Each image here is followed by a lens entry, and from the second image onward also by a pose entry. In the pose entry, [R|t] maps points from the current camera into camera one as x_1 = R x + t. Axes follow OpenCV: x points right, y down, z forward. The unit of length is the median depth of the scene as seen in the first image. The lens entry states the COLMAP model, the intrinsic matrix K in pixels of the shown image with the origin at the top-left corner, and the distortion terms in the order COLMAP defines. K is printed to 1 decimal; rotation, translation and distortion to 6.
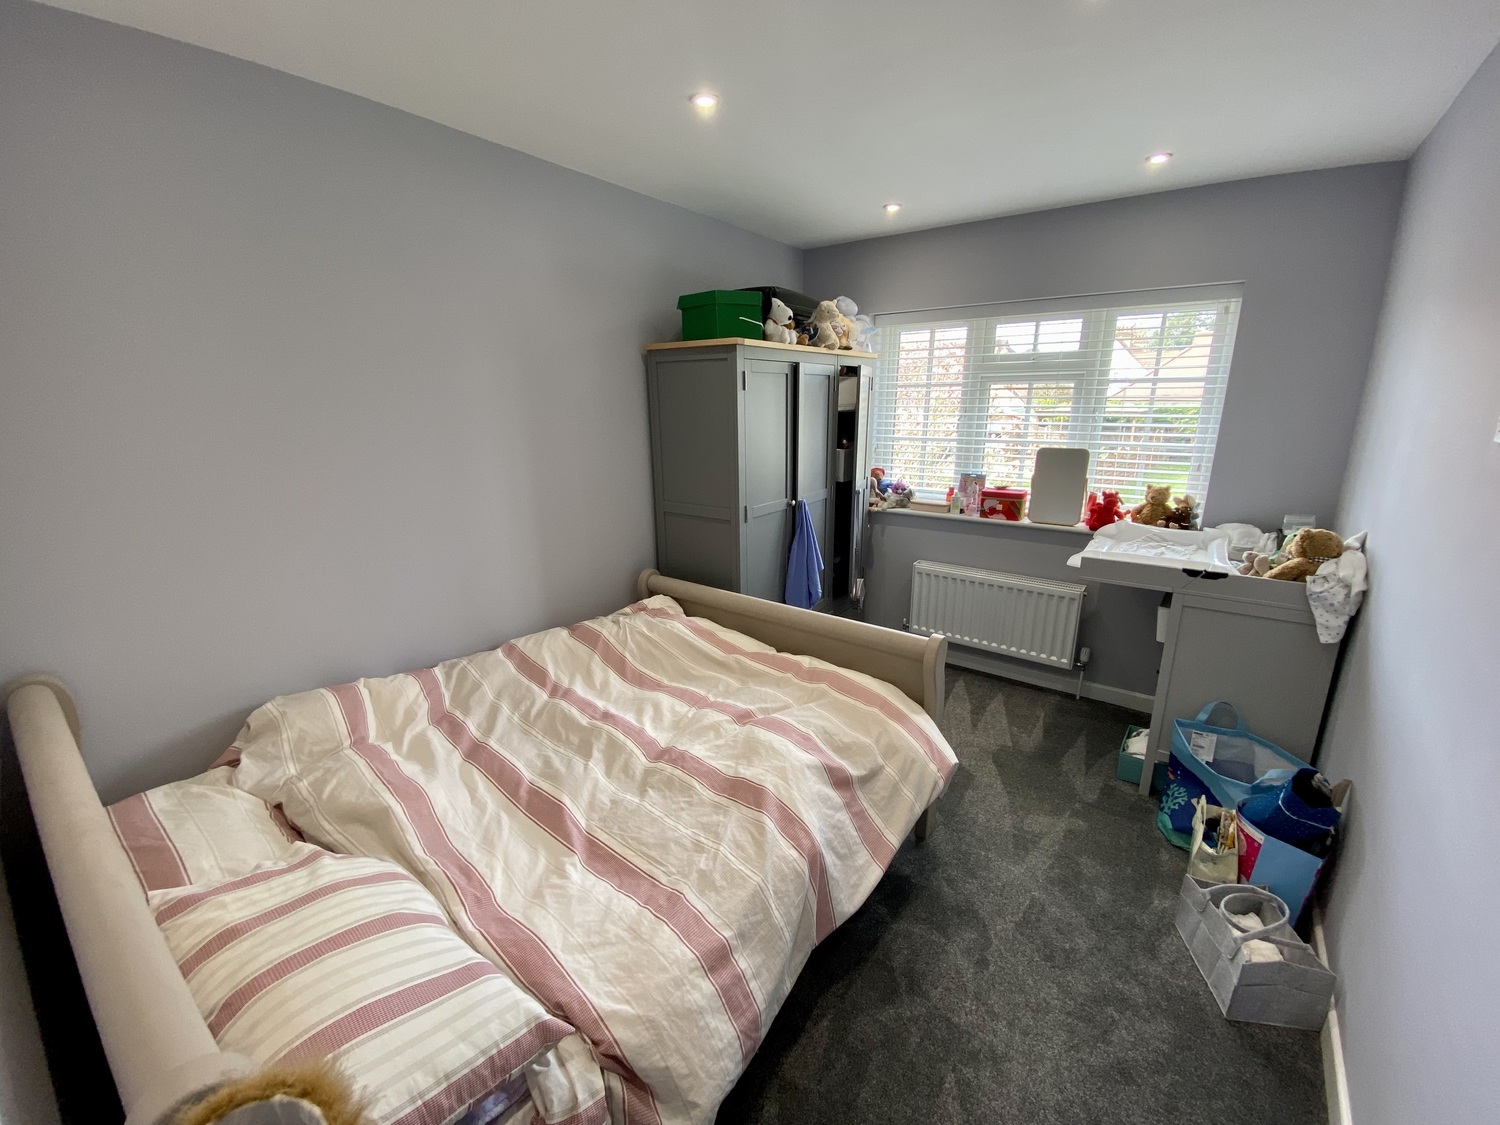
lens RADIAL K [[609.8, 0, 750.4], [0, 609.8, 558.8], [0, 0, 1]] dist [0.006135, -0.008743]
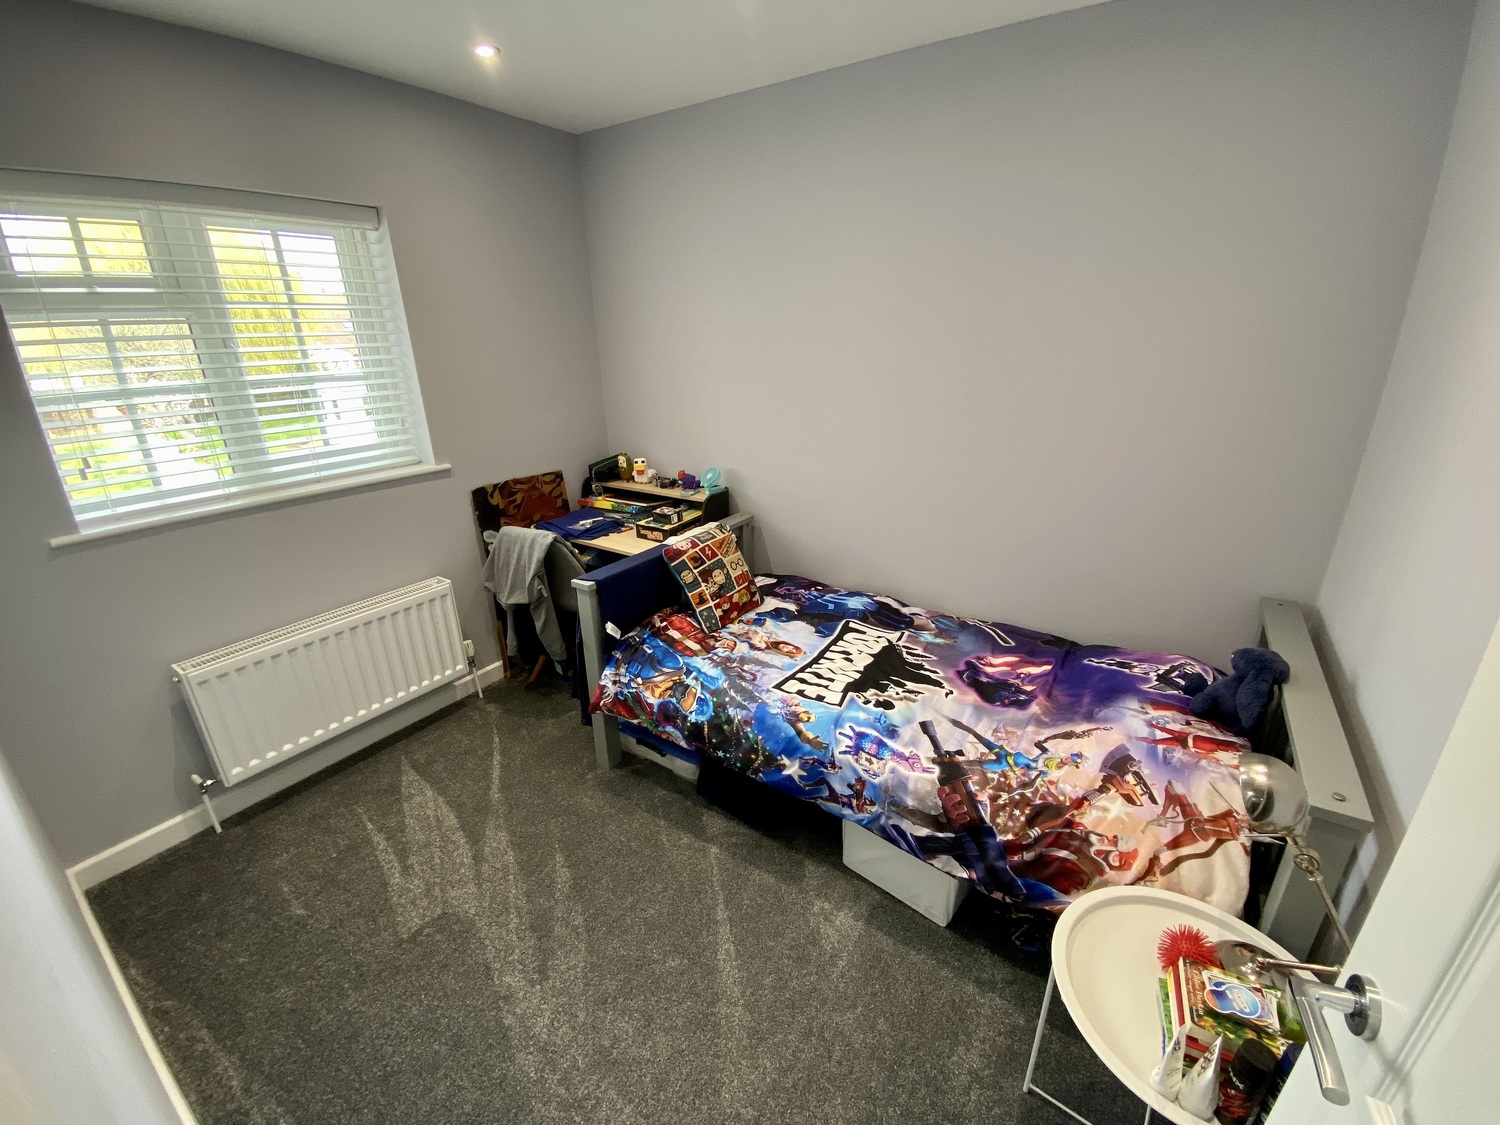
lens RADIAL K [[609.8, 0, 752.2], [0, 609.8, 557.6], [0, 0, 1]] dist [0.006135, -0.008743]
pose [[-0.039979, -0.364564, 0.930320, -0.239178], [0.267003, 0.893310, 0.361535, -0.170399], [-0.962866, 0.262851, 0.061626, 0.539308]]
